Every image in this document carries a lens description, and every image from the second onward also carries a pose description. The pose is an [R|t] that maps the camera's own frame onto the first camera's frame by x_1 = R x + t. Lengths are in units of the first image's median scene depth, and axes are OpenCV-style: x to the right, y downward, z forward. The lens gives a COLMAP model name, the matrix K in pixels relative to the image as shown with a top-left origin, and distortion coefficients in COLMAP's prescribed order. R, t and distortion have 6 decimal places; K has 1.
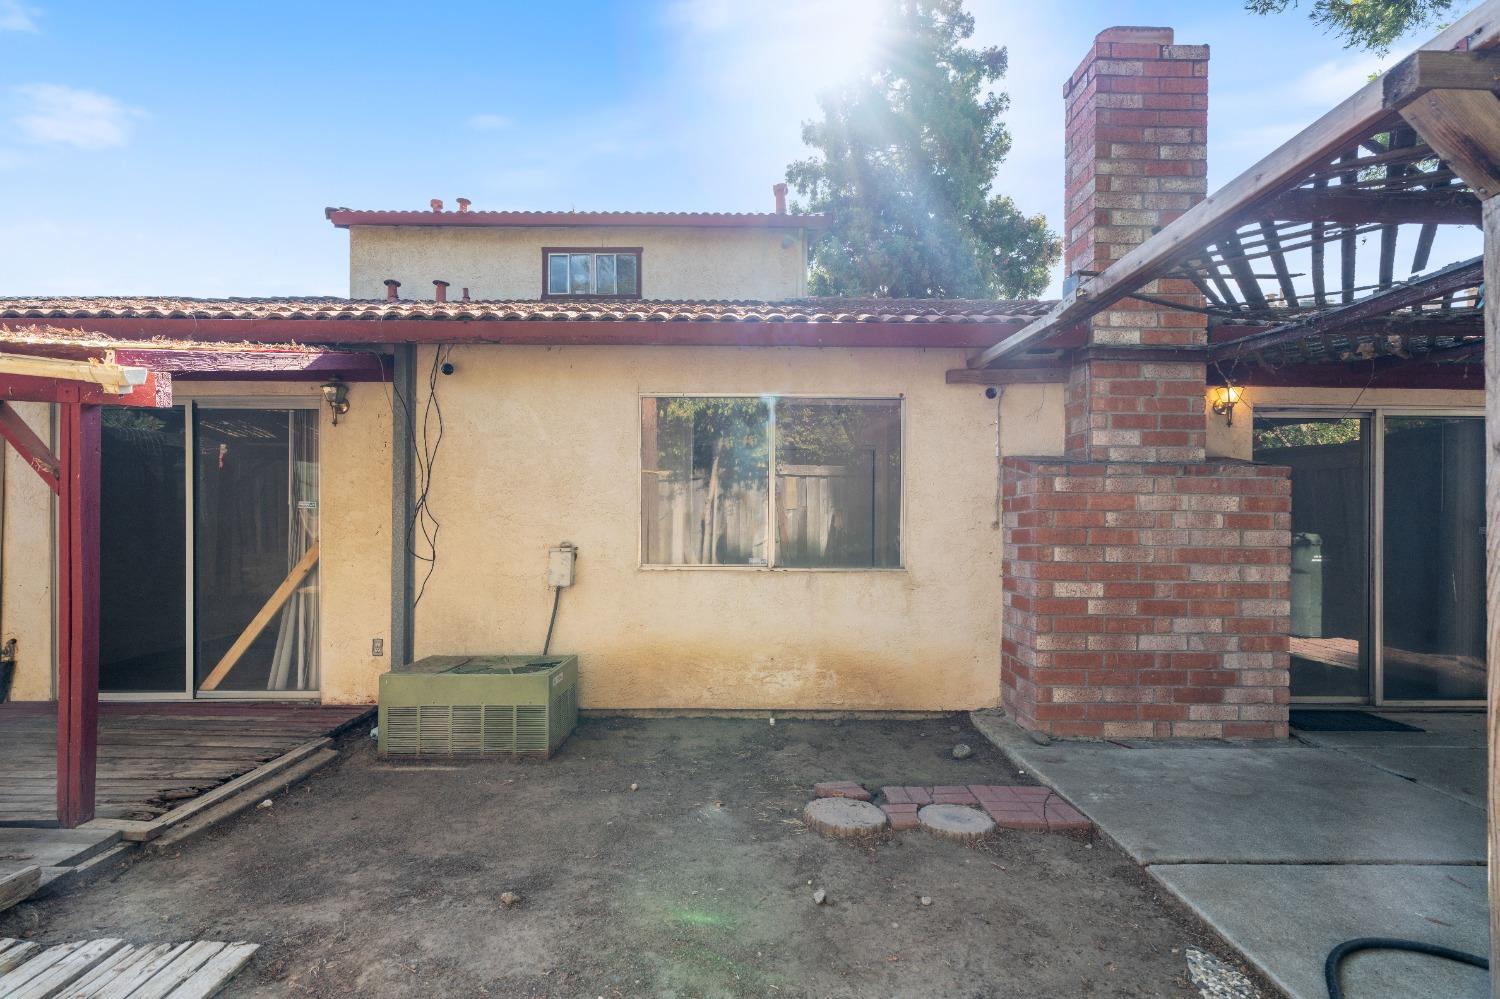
lens RADIAL K [[681.5, 0, 748.3], [0, 681.5, 507.2], [0, 0, 1]] dist [-0.002022, 0.000606]
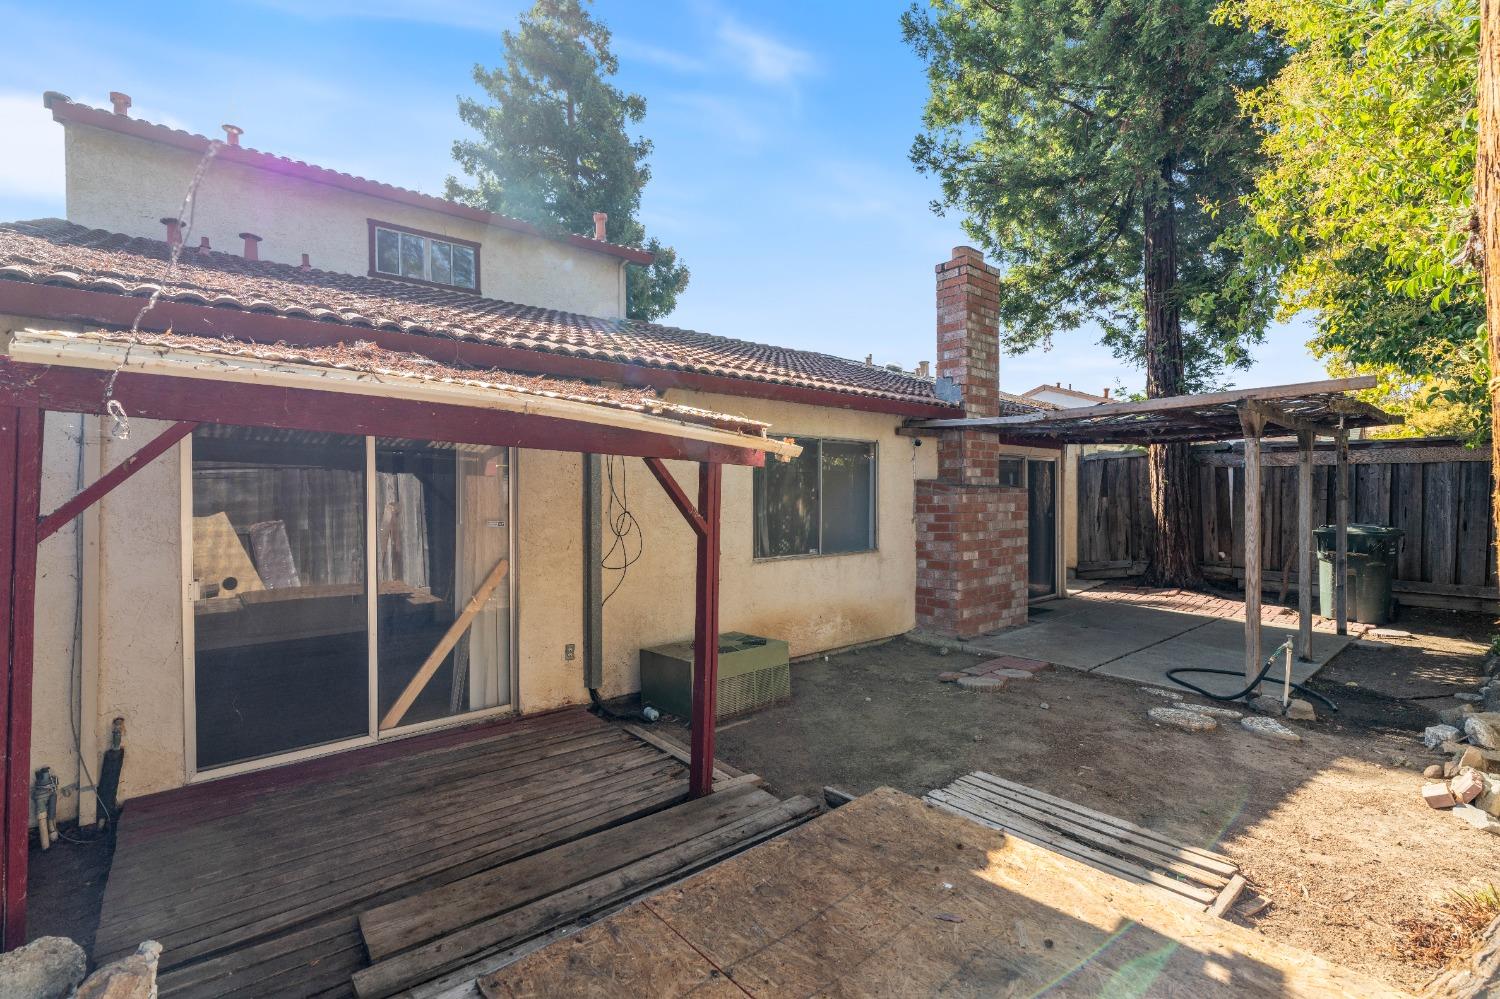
lens RADIAL K [[667.6, 0, 749.3], [0, 667.6, 487.6], [0, 0, 1]] dist [-0.004153, 0.001282]
pose [[0.770450, -0.003371, 0.637491, -1.050189], [-0.001385, 0.999975, 0.006961, -0.069541], [-0.637499, -0.006246, 0.770426, -0.009043]]
